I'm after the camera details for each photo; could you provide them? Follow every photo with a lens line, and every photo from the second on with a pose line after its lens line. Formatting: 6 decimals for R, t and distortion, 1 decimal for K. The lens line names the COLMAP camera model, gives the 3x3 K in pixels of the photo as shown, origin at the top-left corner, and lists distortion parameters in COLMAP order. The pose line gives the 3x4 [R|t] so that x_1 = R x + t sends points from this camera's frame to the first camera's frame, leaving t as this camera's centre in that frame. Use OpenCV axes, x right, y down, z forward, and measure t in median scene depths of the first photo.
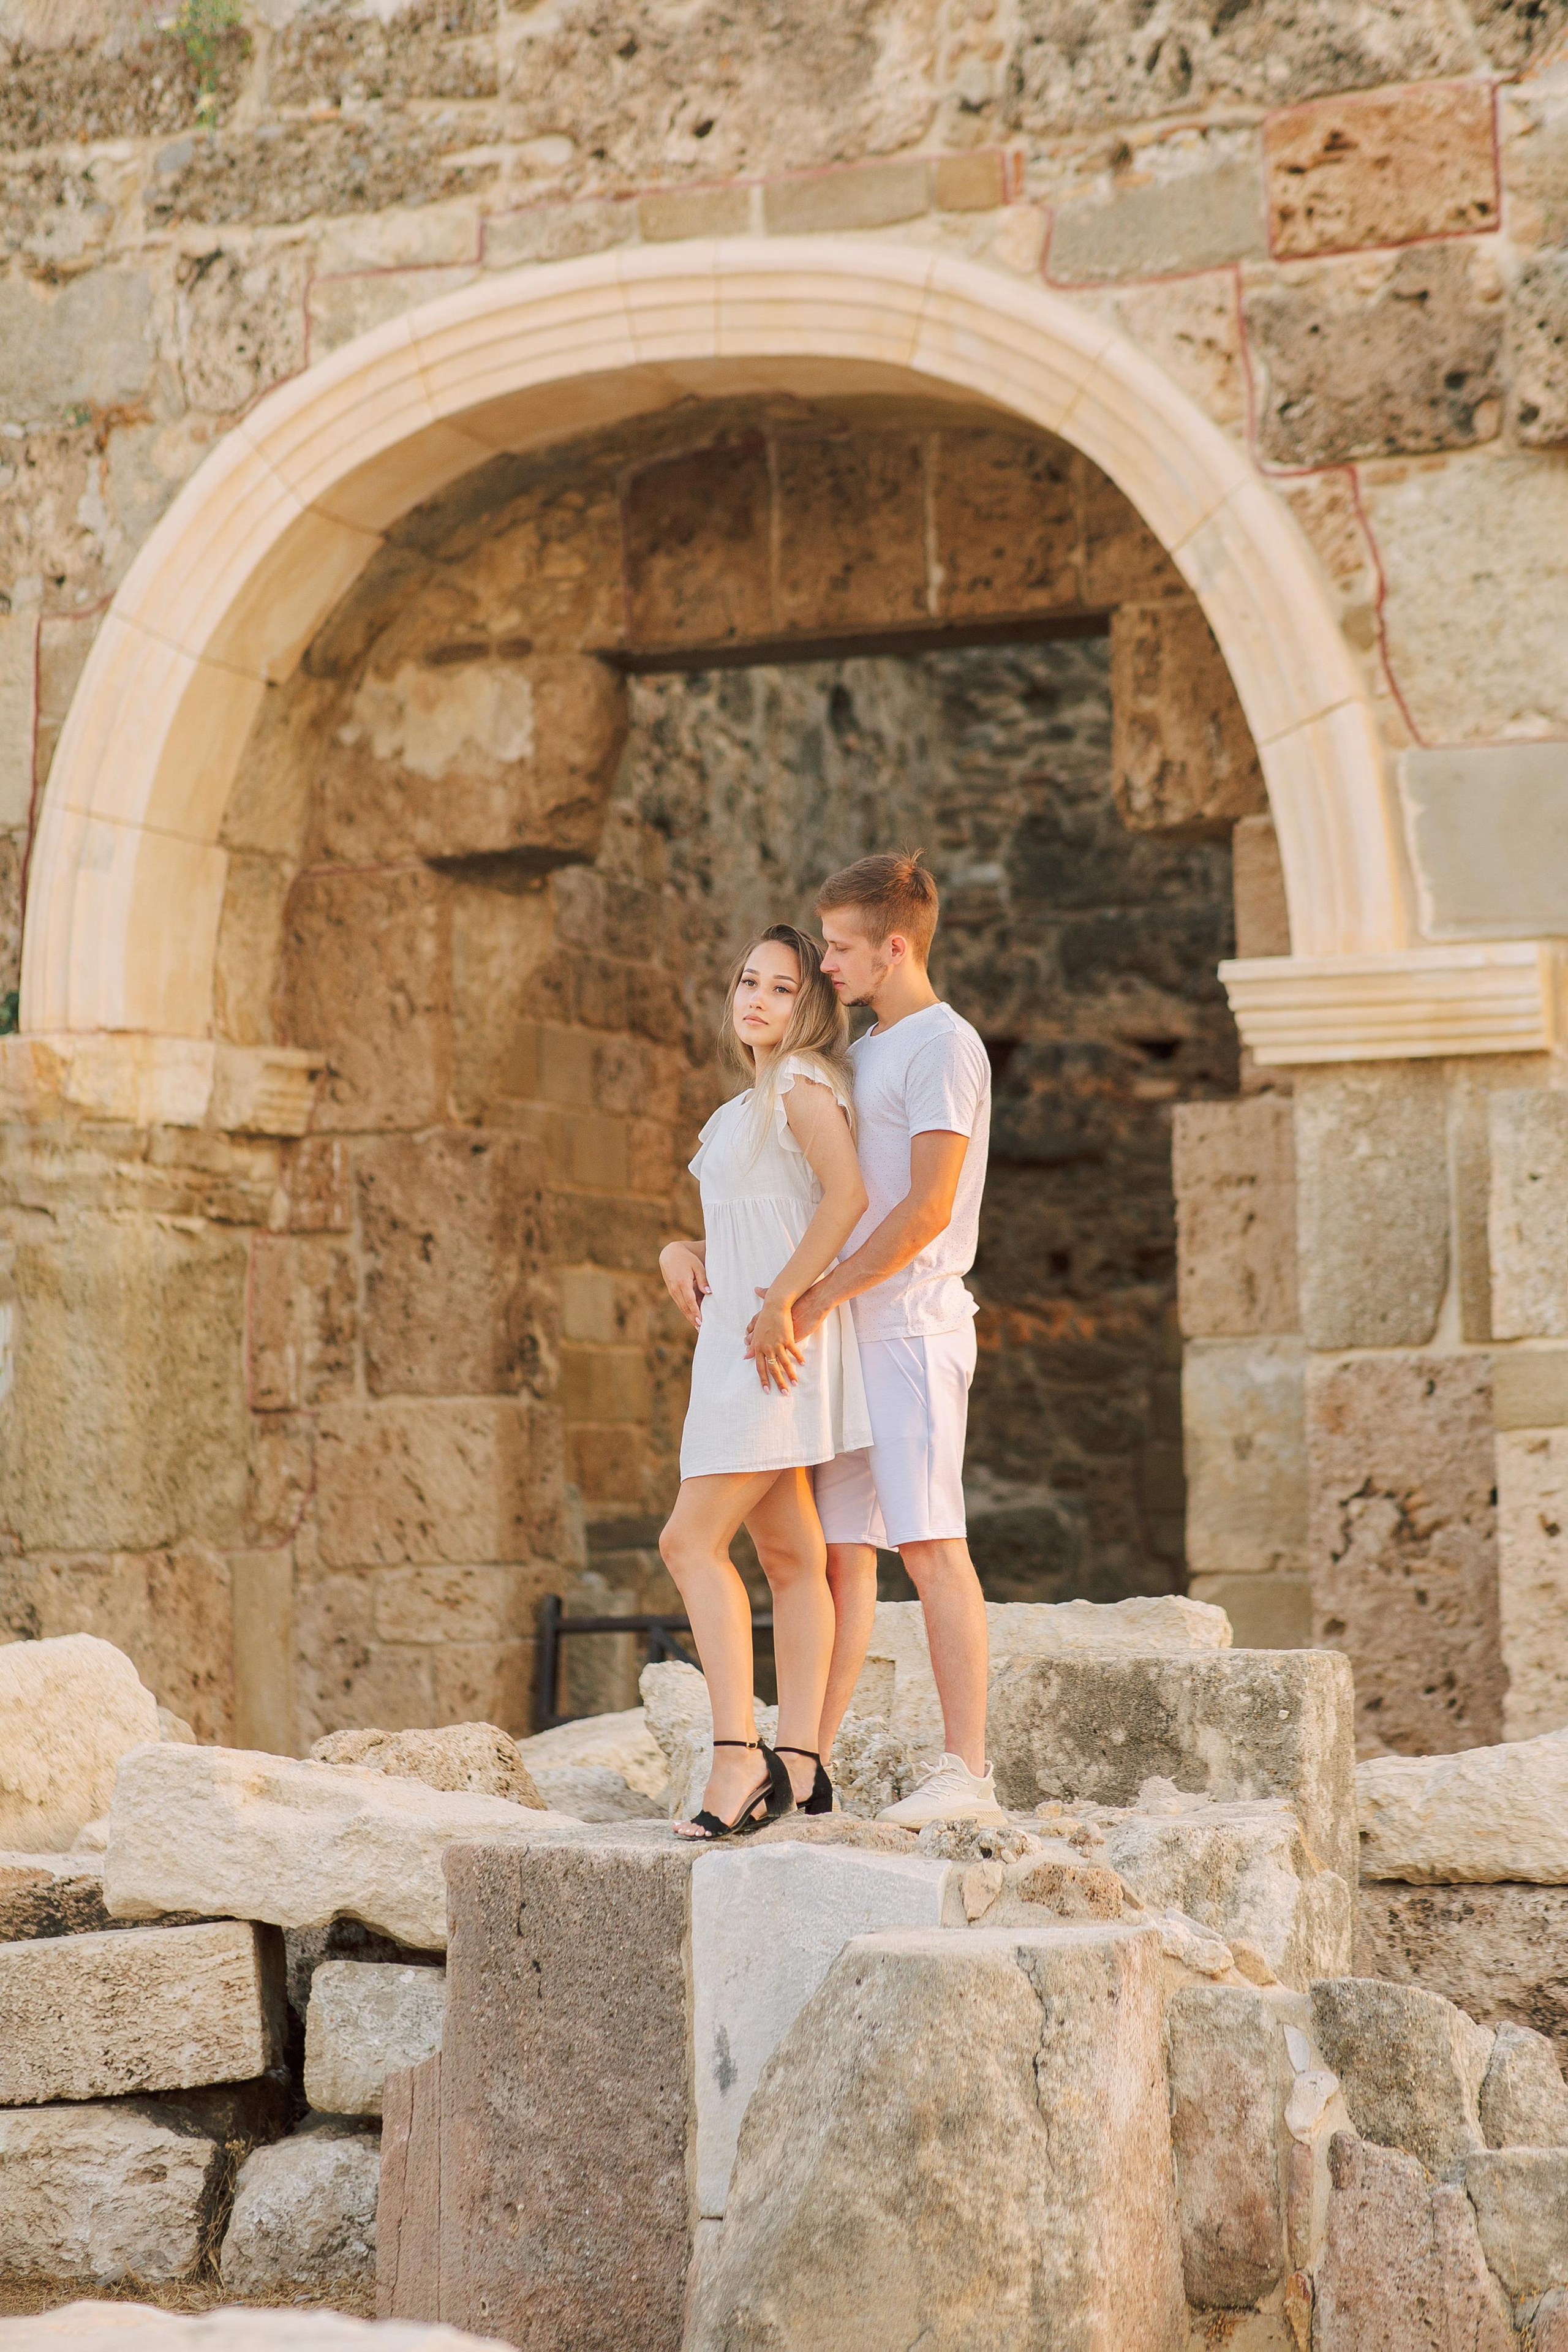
lens RADIAL K [[5576.1, 0, 552.1], [0, 5576.1, 1020.4], [0, 0, 1]] dist [0.029124, 0.099200]
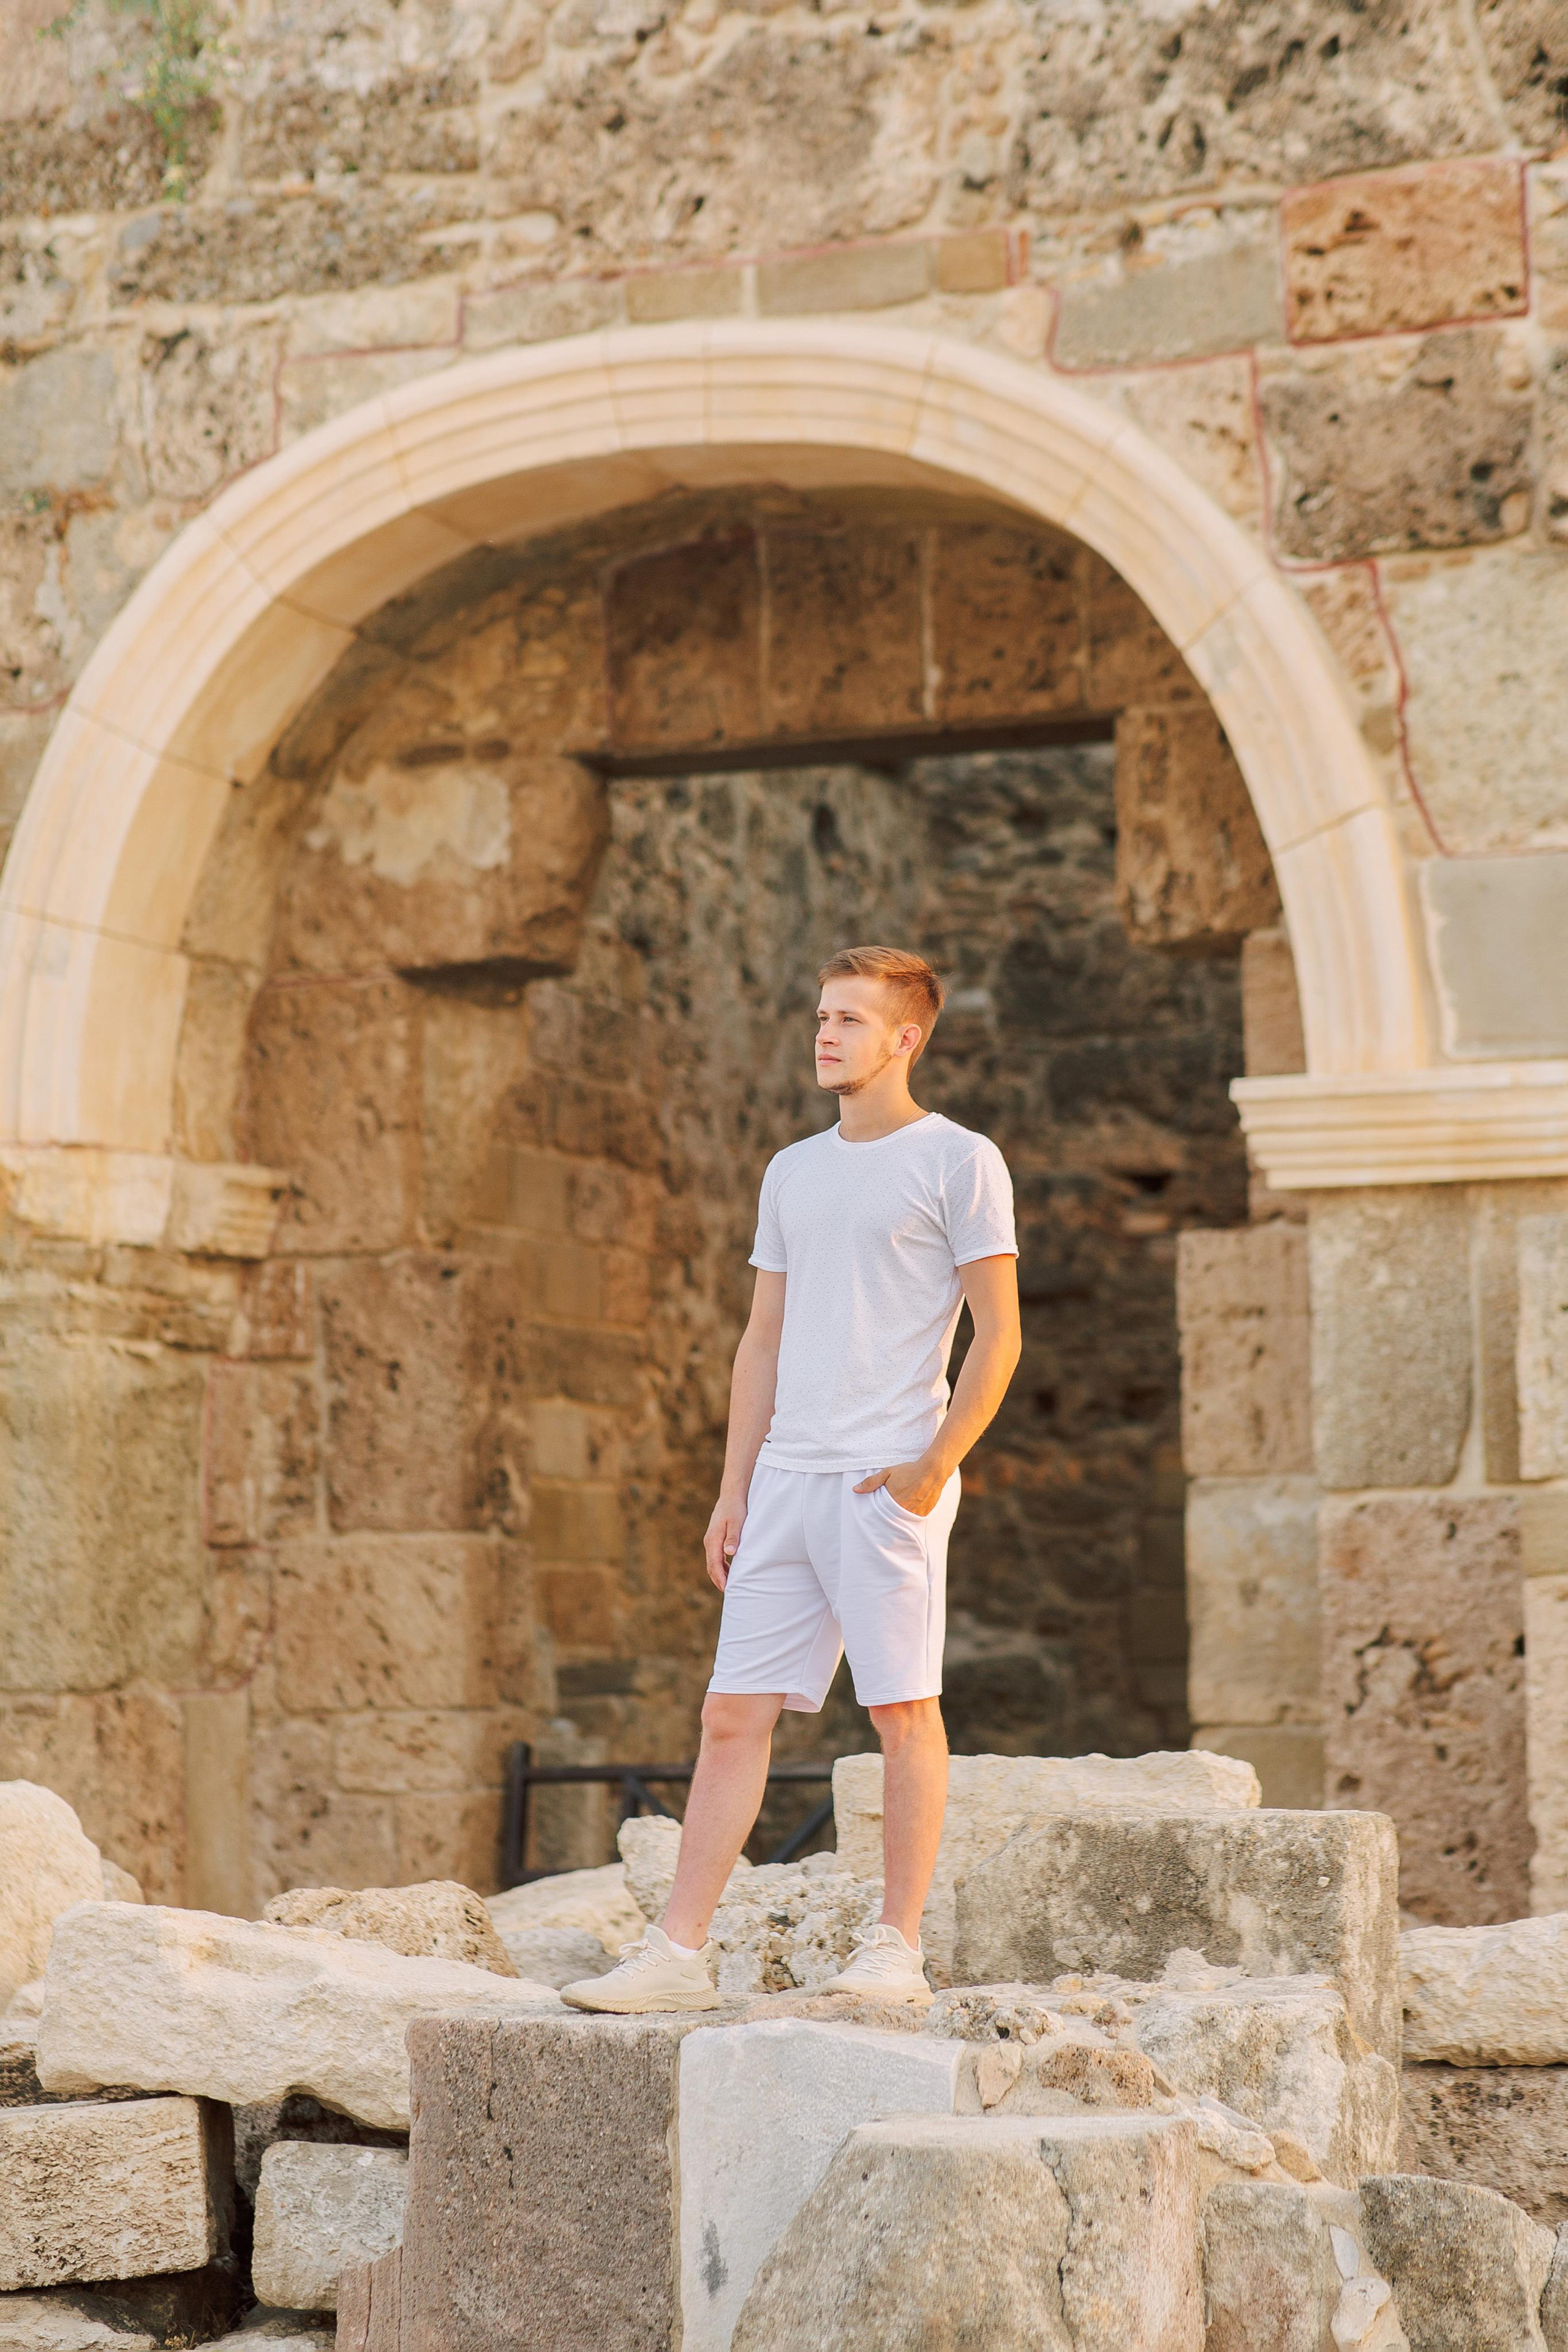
lens RADIAL K [[5557.7, 0, 564.7], [0, 5557.7, 1024.8], [0, 0, 1]] dist [0.043000, -0.119080]
pose [[0.999927, 0.008996, 0.008052, -0.001477], [-0.008789, 0.999640, -0.025331, 0.004972], [-0.008277, 0.025258, 0.999647, 0.052400]]
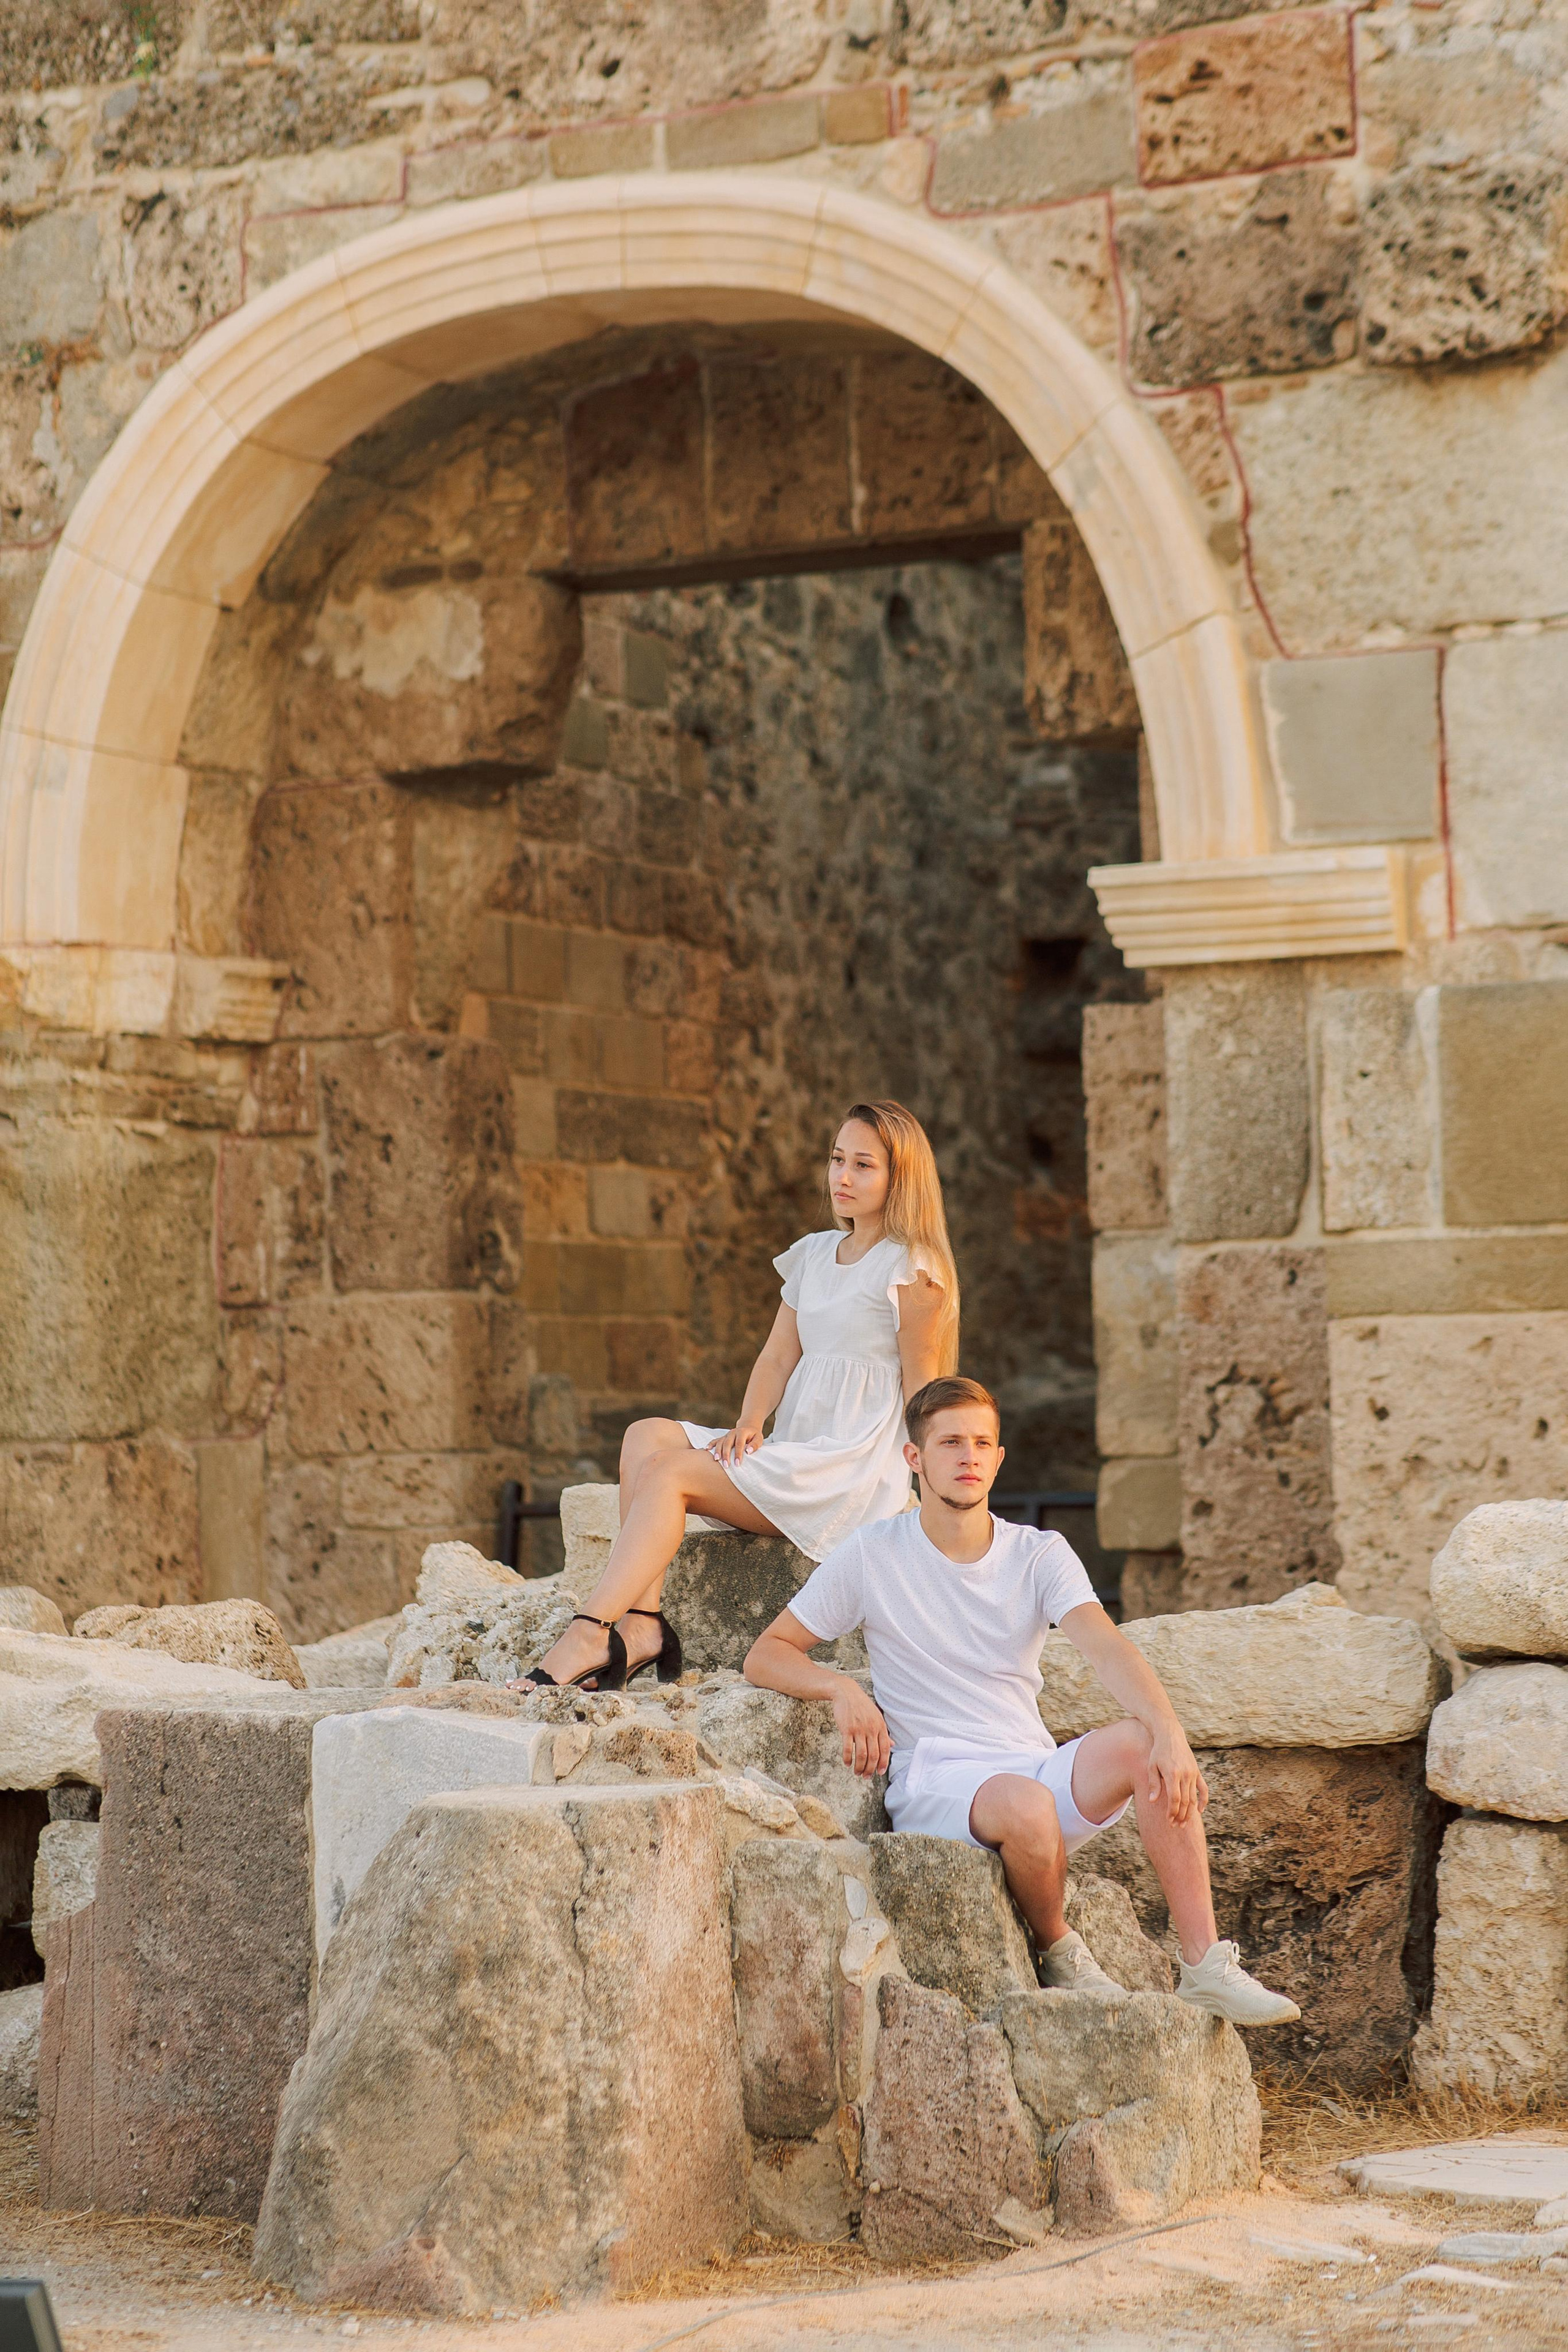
lens RADIAL K [[5576.1, 0, 552.1], [0, 5576.1, 1020.4], [0, 0, 1]] dist [0.029124, 0.099200]
pose [[0.997762, -0.009182, -0.066228, 0.085652], [0.010454, 0.999767, 0.018877, -0.002751], [0.066040, -0.019527, 0.997626, -0.039175]]
